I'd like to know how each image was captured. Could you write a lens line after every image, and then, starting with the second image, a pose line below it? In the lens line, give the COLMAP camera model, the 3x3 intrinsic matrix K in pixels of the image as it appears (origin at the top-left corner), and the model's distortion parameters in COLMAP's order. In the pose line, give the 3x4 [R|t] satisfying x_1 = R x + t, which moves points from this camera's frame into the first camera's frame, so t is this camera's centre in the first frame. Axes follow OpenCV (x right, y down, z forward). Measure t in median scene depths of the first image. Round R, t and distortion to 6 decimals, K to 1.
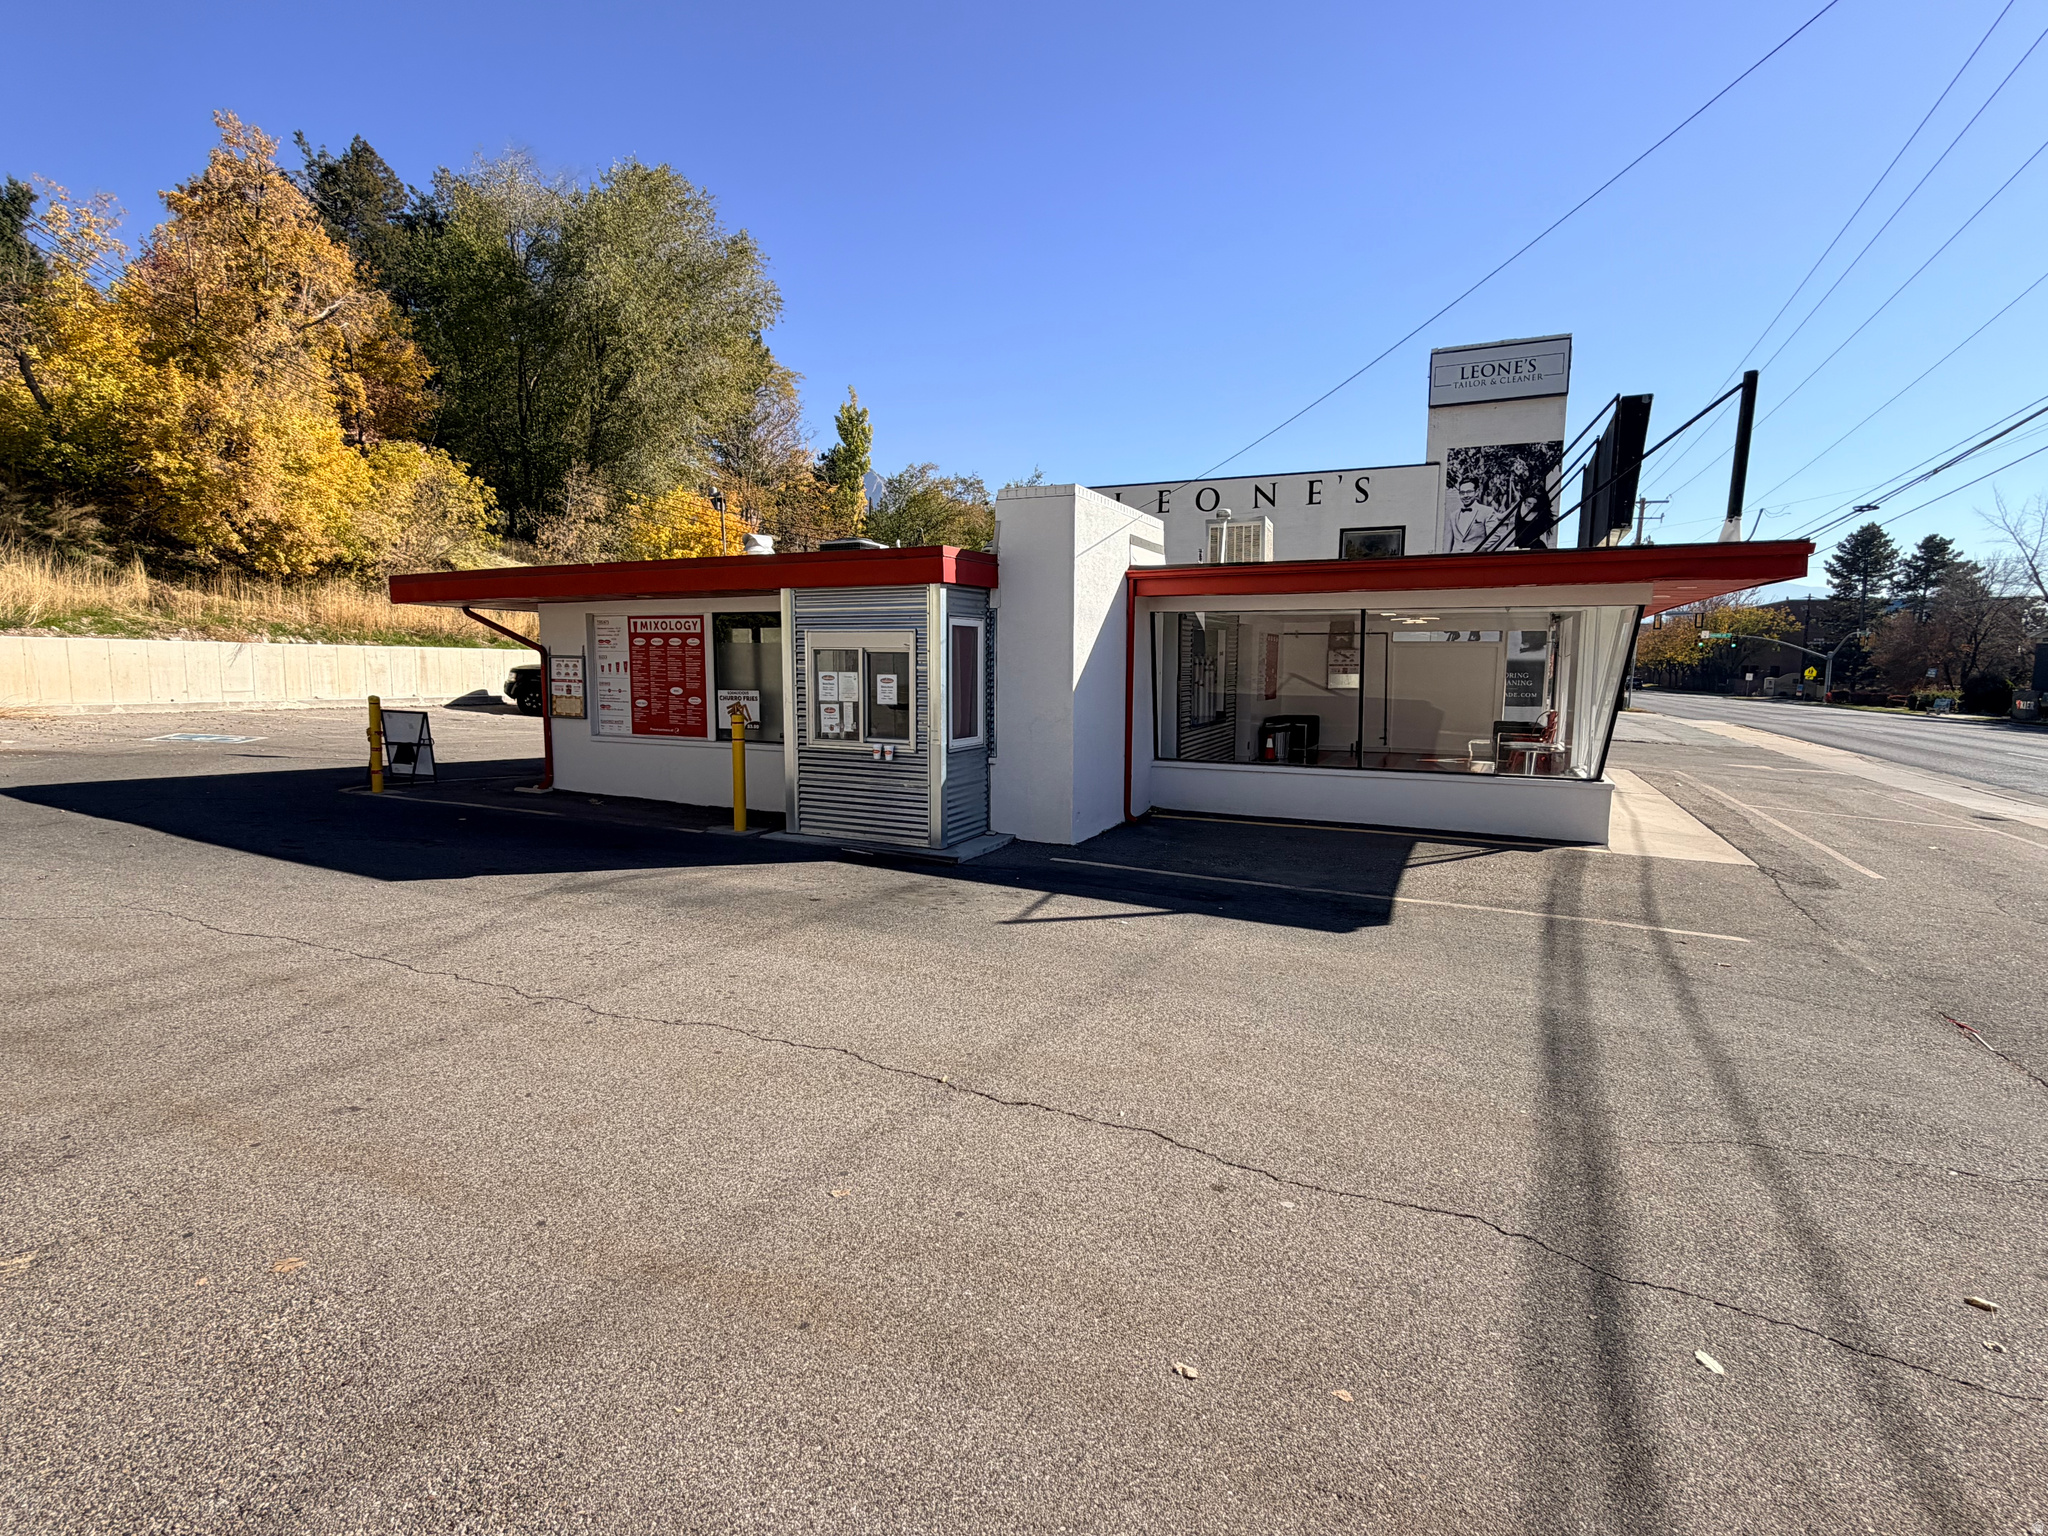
lens RADIAL K [[983.3, 0, 1024.0], [0, 983.3, 768.0], [0, 0, 1]] dist [0.000299, 0.000308]
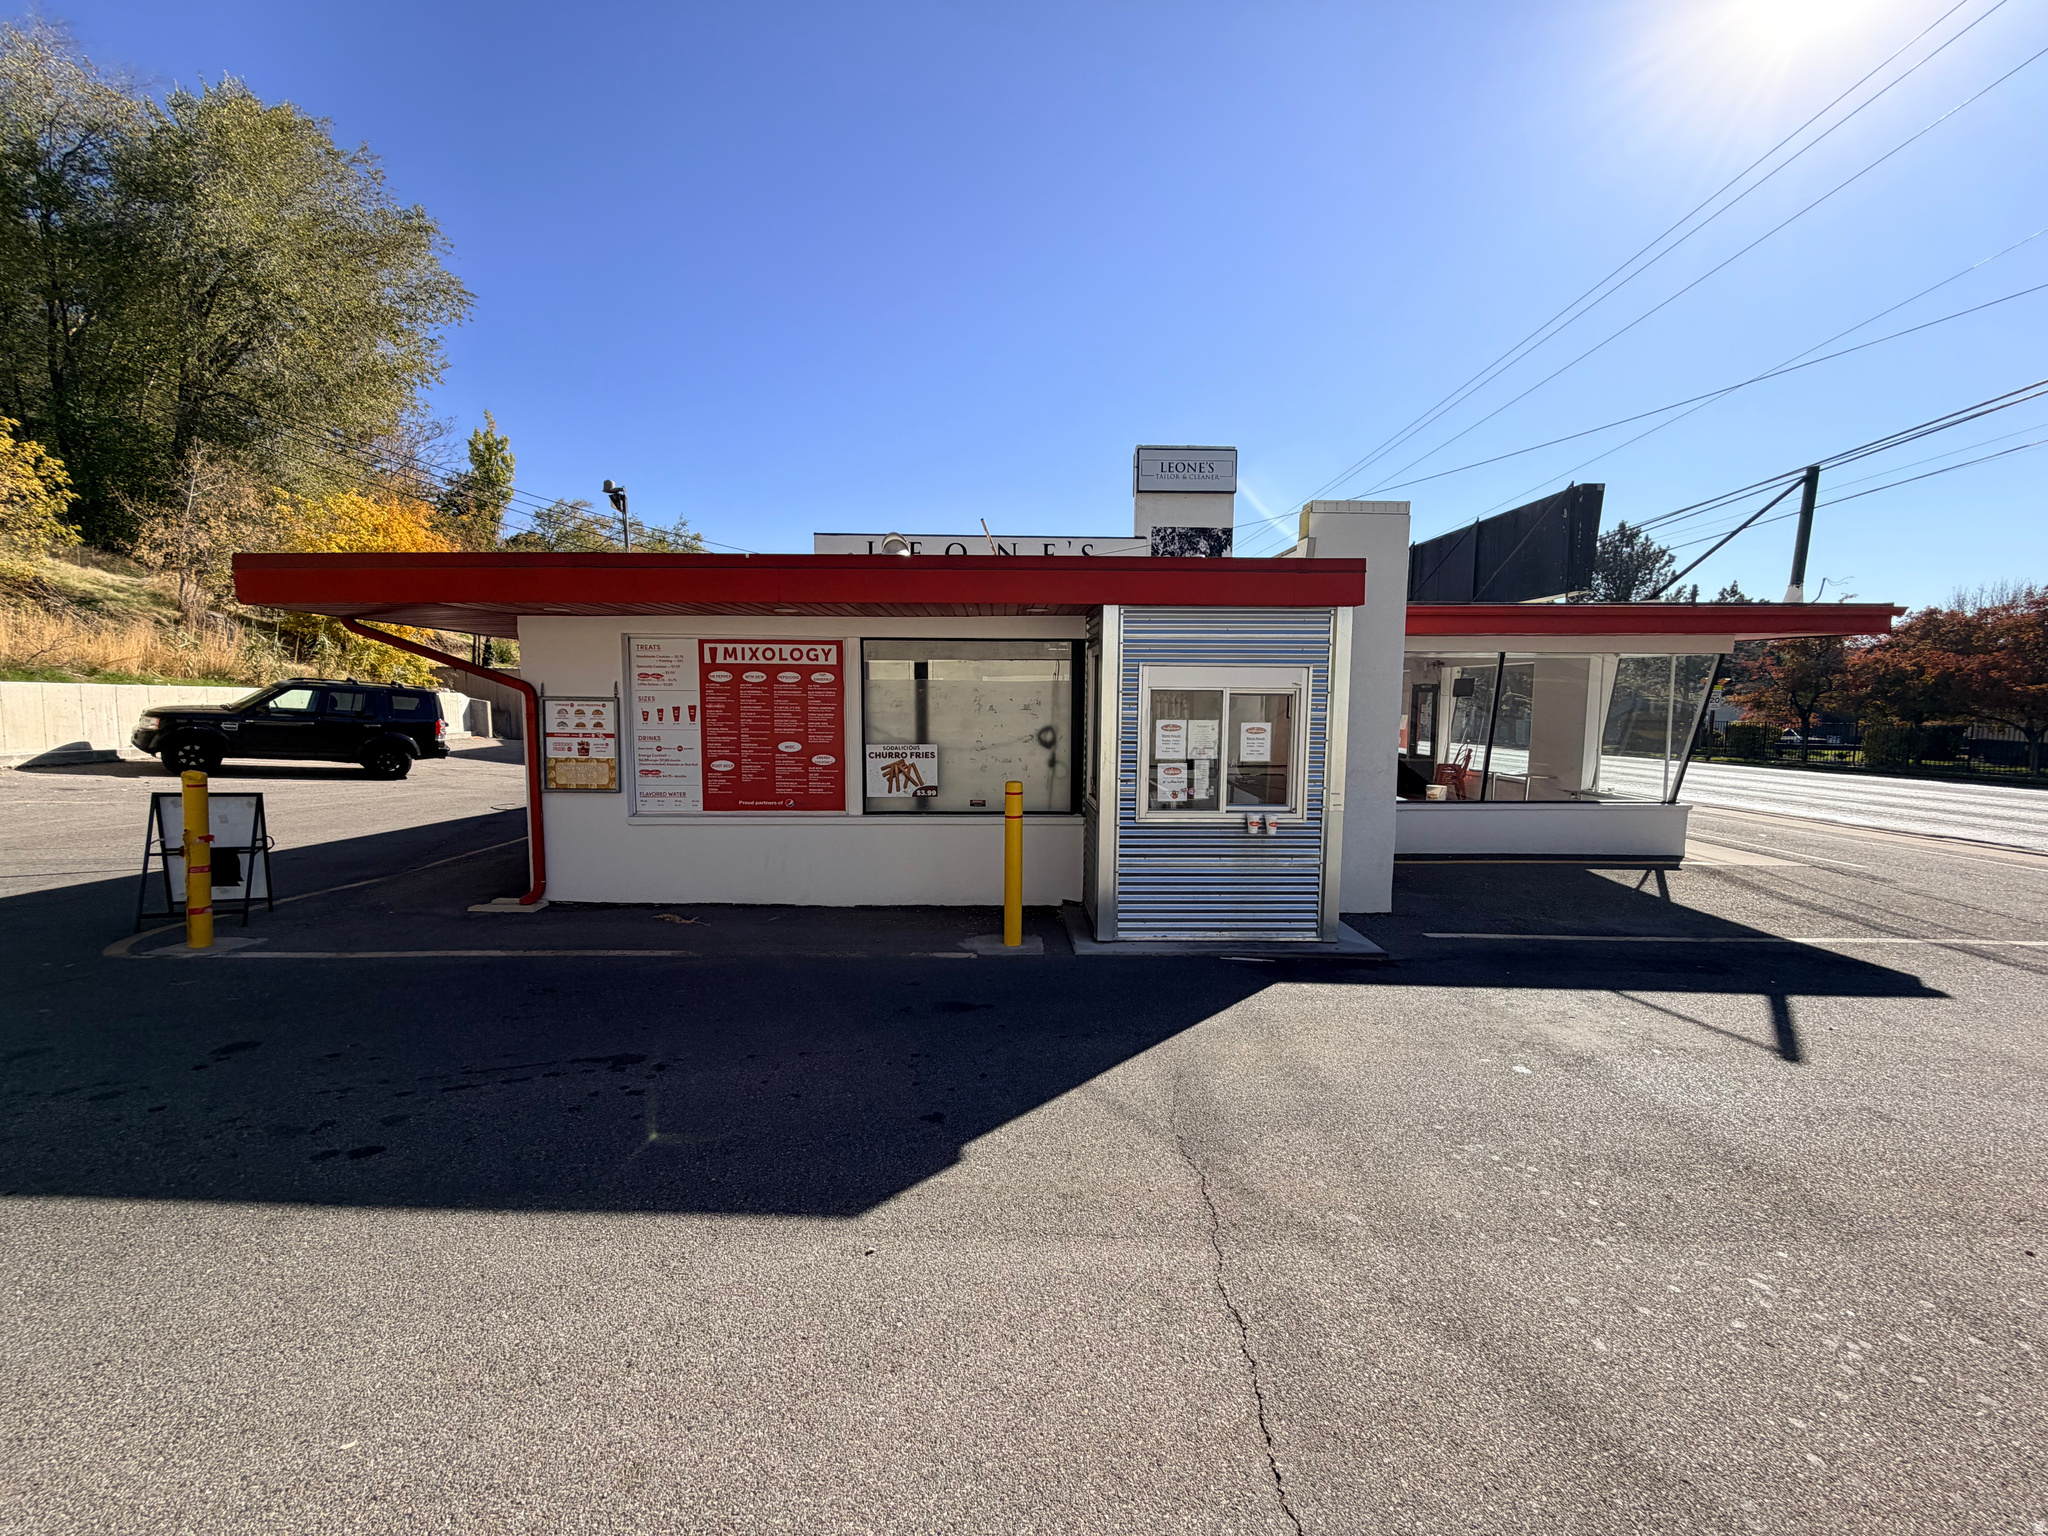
lens RADIAL K [[815.9, 0, 1024.0], [0, 815.9, 768.0], [0, 0, 1]] dist [0.001572, -0.000537]
pose [[0.894626, -0.040772, 0.444952, -0.454164], [0.049872, 0.998717, -0.008758, -0.048744], [-0.444024, 0.030026, 0.895512, 0.393485]]
